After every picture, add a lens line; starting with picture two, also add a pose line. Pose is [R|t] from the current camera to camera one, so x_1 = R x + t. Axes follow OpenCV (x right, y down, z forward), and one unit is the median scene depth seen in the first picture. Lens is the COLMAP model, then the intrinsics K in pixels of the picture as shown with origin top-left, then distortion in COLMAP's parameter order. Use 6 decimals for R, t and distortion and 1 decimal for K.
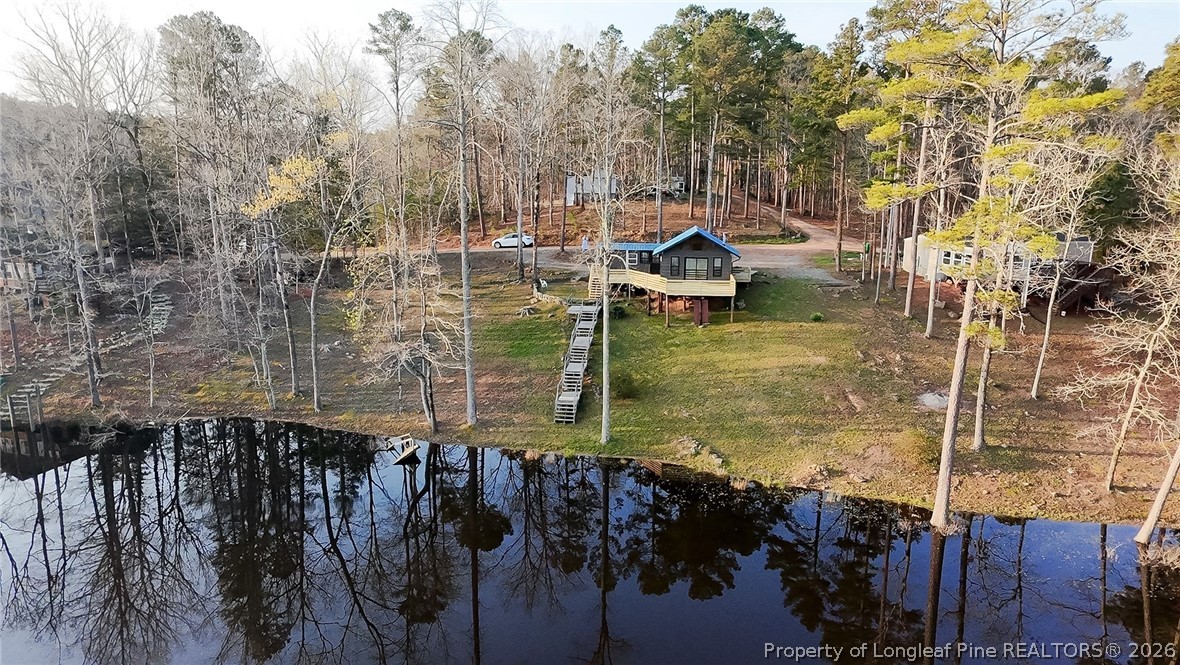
lens RADIAL K [[765.8, 0, 597.2], [0, 765.8, 332.5], [0, 0, 1]] dist [0.005774, -0.003983]
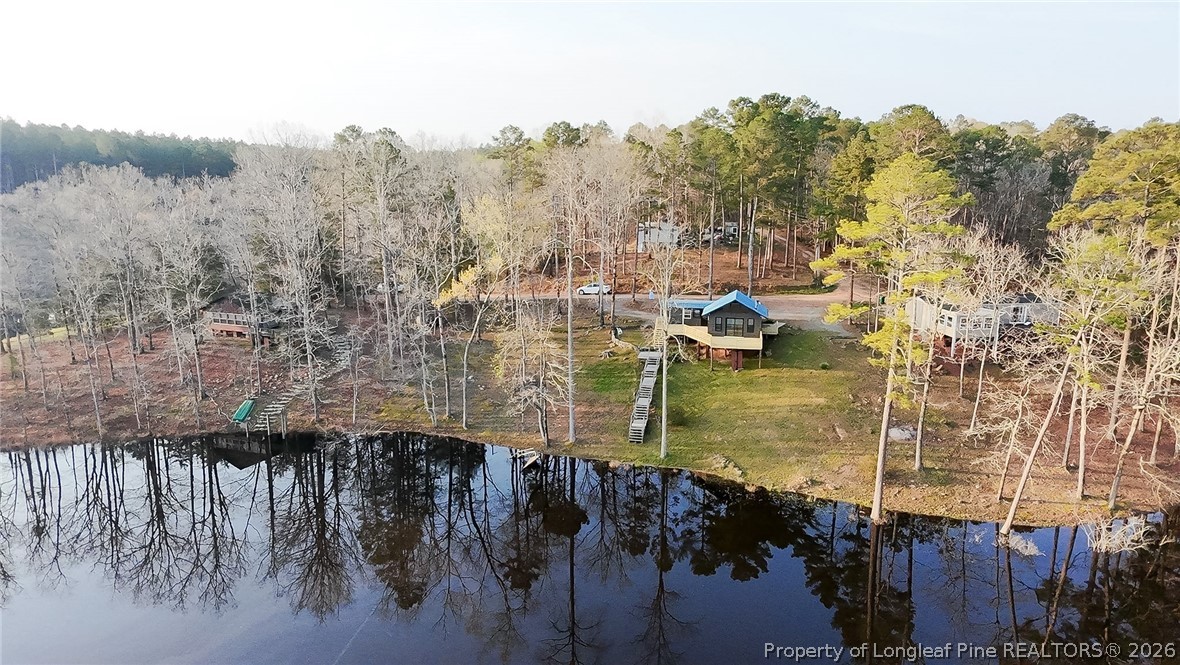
lens RADIAL K [[765.8, 0, 598.7], [0, 765.8, 326.1], [0, 0, 1]] dist [0.005774, -0.003983]
pose [[0.996511, 0.014198, -0.082250, 0.002708], [-0.014839, 0.999864, -0.007181, -0.065119], [0.082137, 0.008377, 0.996586, -0.325957]]
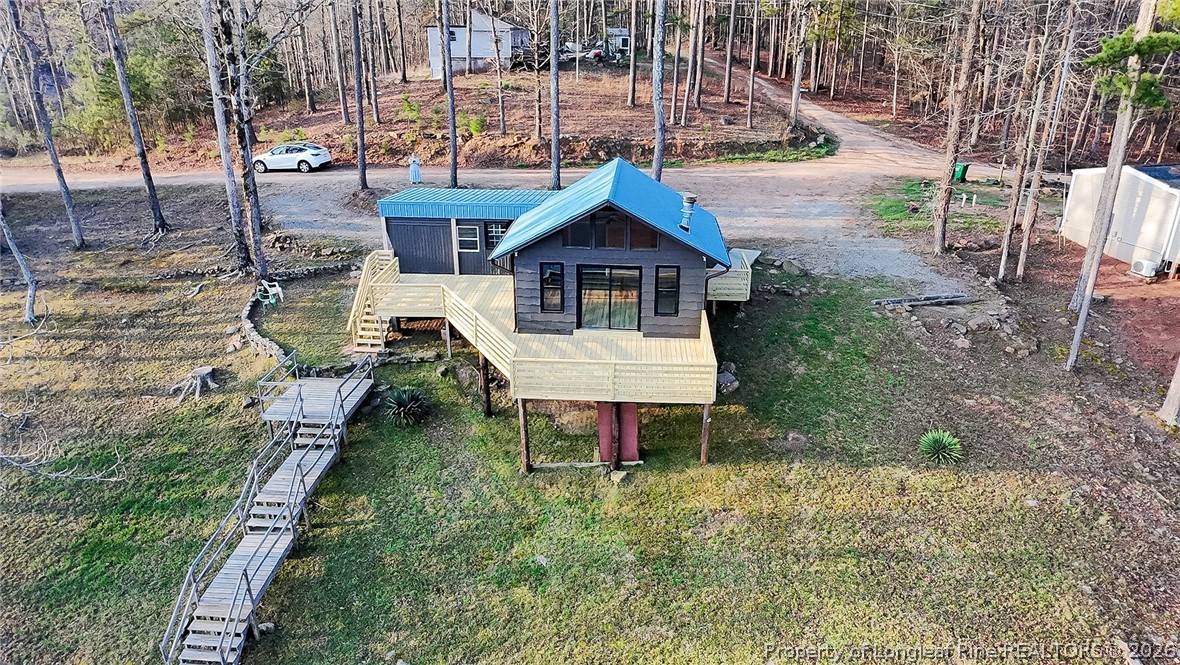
lens RADIAL K [[765.8, 0, 585.5], [0, 765.8, 341.3], [0, 0, 1]] dist [0.005774, -0.003983]
pose [[0.999424, -0.014235, 0.030816, 0.097913], [0.008197, 0.982162, 0.187855, -0.120978], [-0.032941, -0.187495, 0.981713, 0.585742]]
